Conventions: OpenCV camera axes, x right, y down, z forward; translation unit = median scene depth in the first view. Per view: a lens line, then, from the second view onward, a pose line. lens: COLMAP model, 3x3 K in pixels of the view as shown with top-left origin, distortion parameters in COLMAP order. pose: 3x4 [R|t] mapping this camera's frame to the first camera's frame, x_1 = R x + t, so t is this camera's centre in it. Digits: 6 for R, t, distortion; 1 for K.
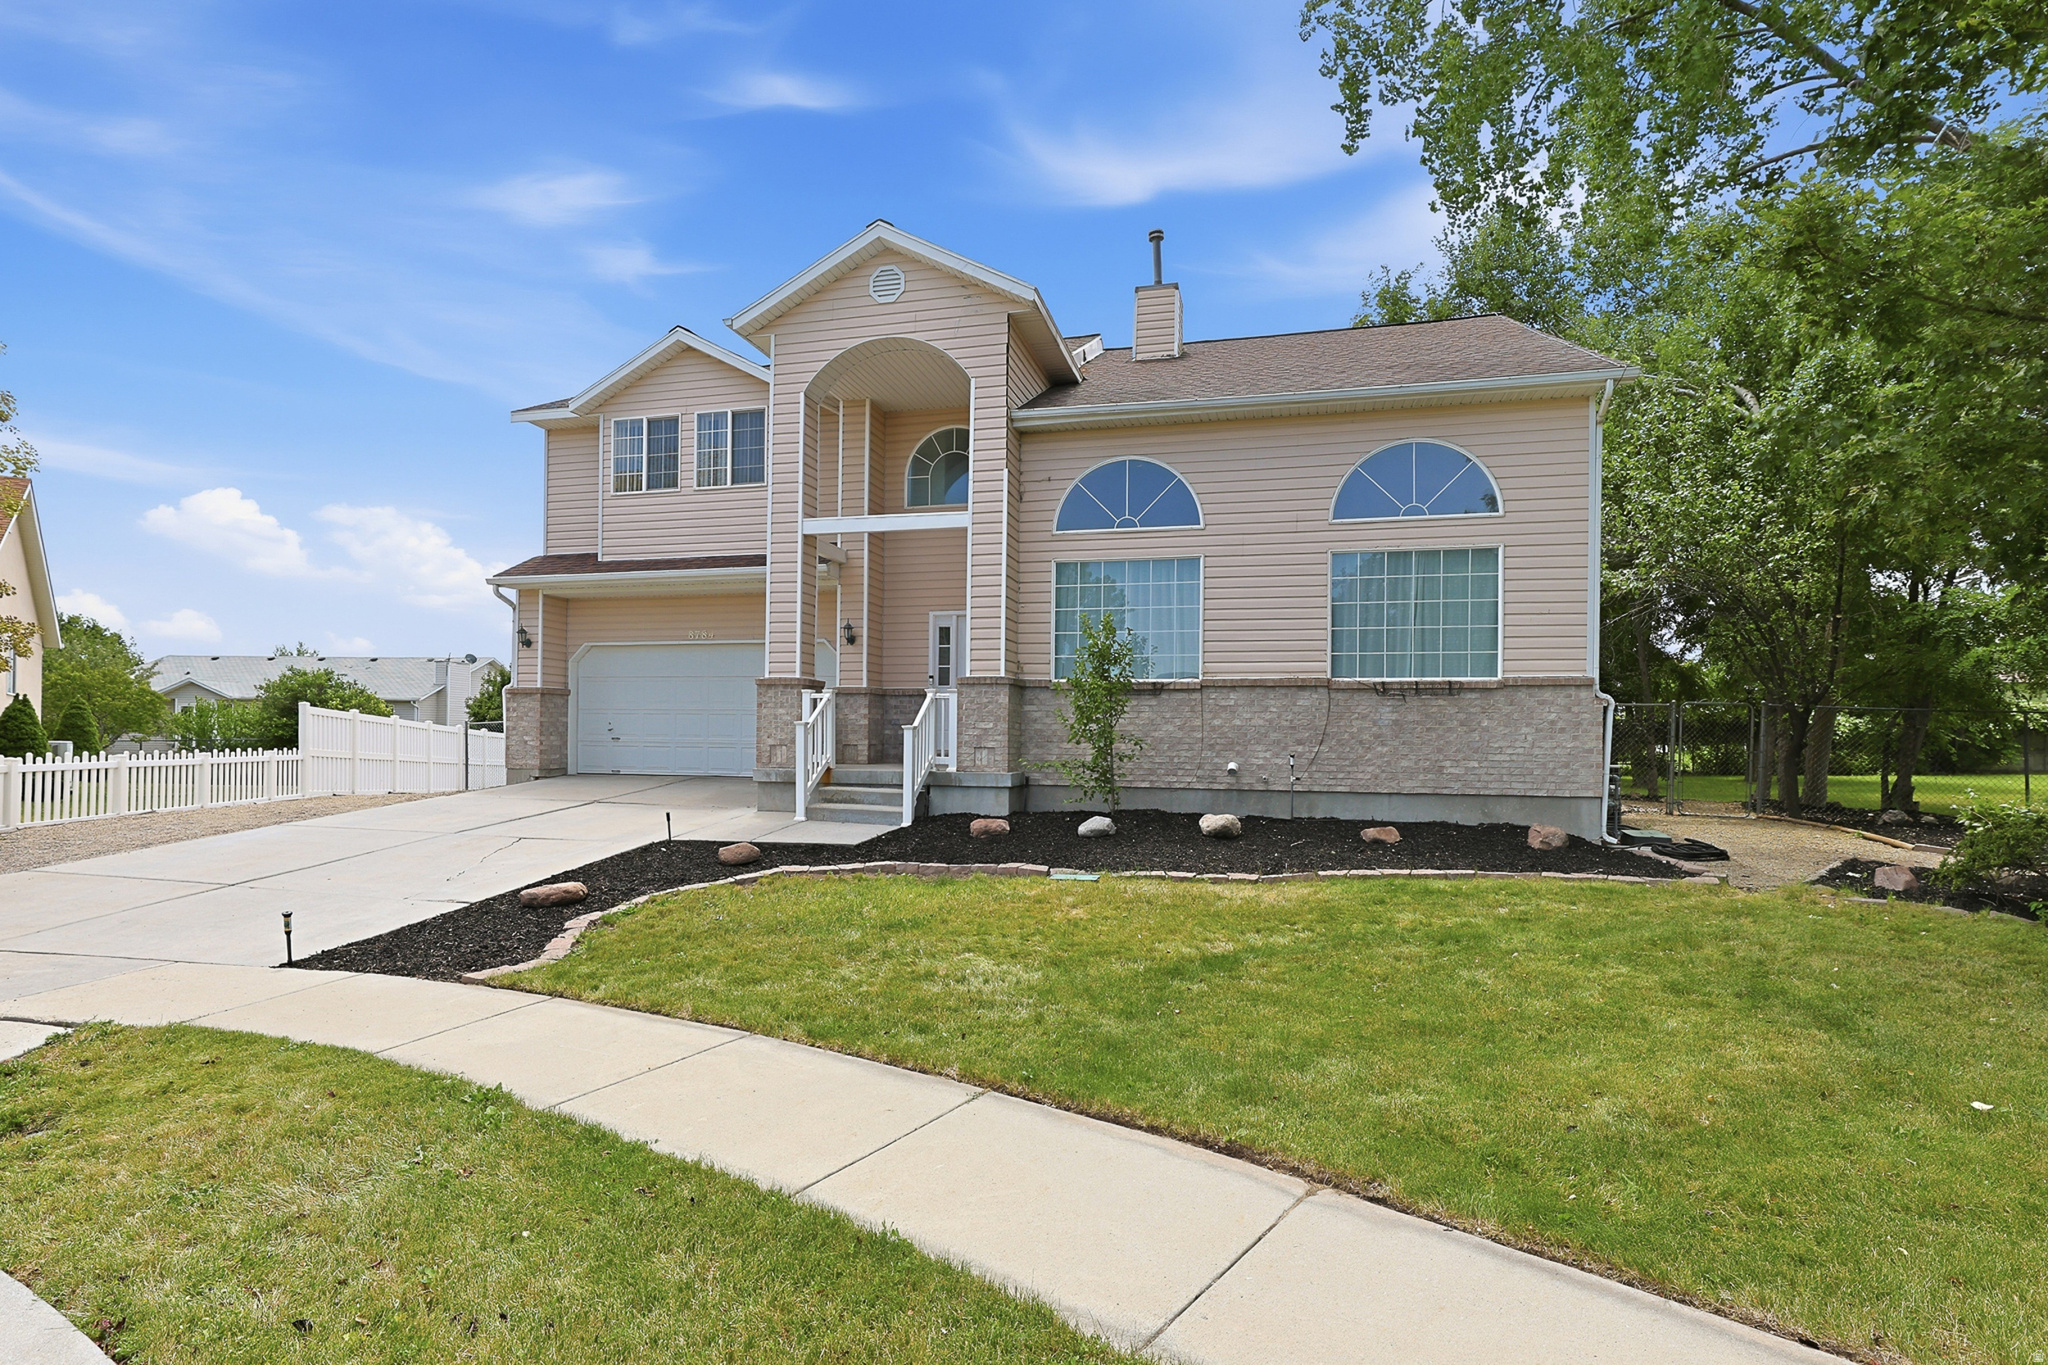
lens RADIAL K [[935.8, 0, 1023.2], [0, 935.8, 725.2], [0, 0, 1]] dist [-0.000637, -0.000003]
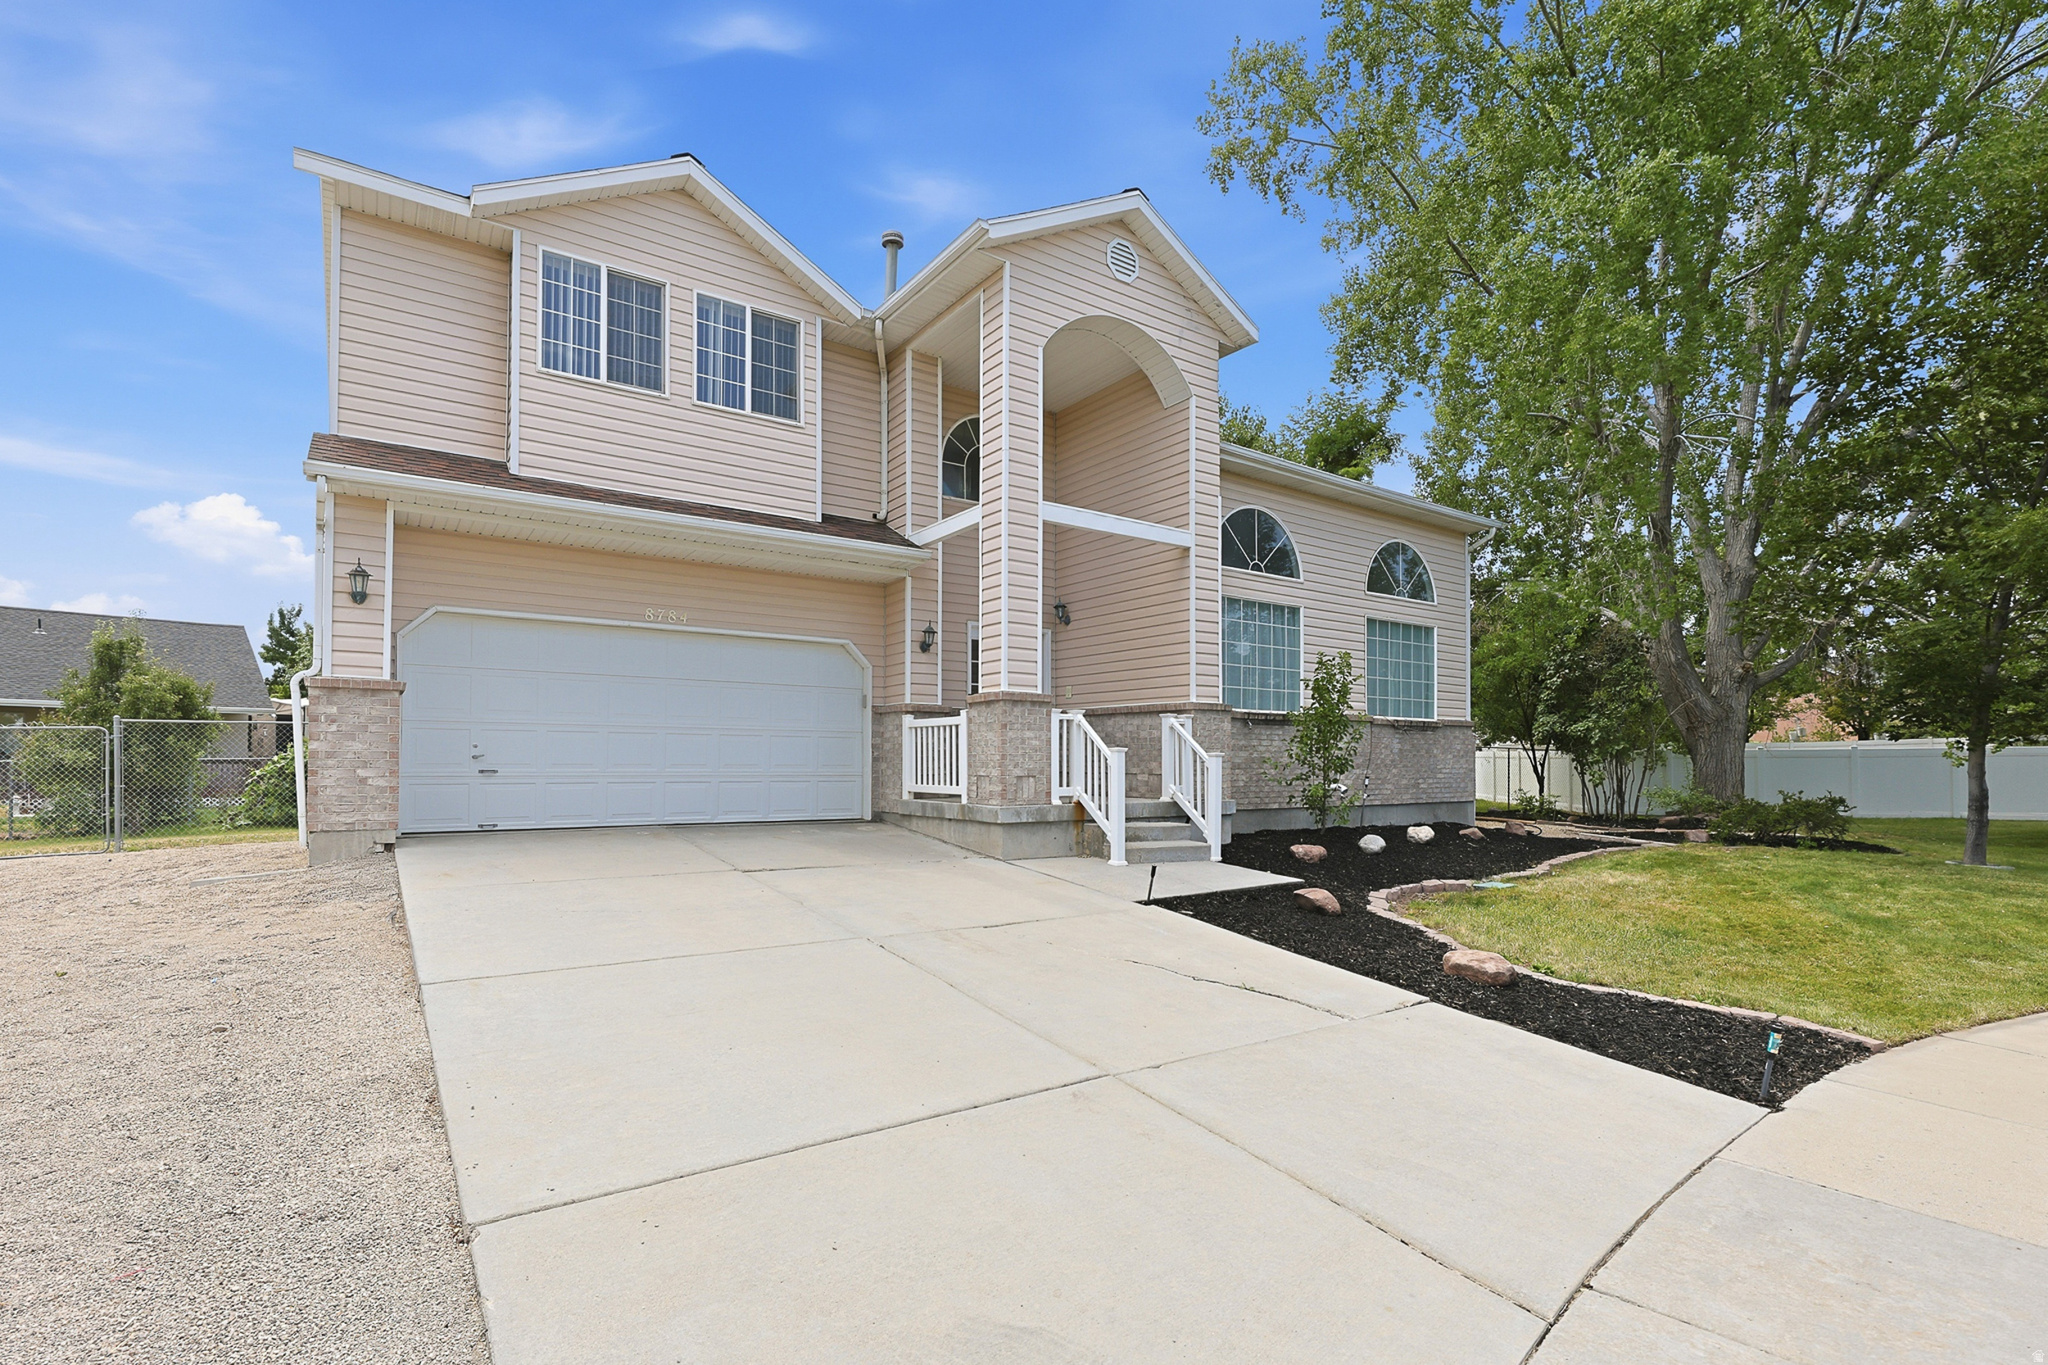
lens RADIAL K [[917.8, 0, 1021.6], [0, 917.8, 746.6], [0, 0, 1]] dist [-0.000187, -0.000051]
pose [[0.675767, 0.005768, 0.737092, -0.845110], [-0.004299, 0.999983, -0.003884, -0.001260], [-0.737102, -0.000544, 0.675781, 0.466404]]
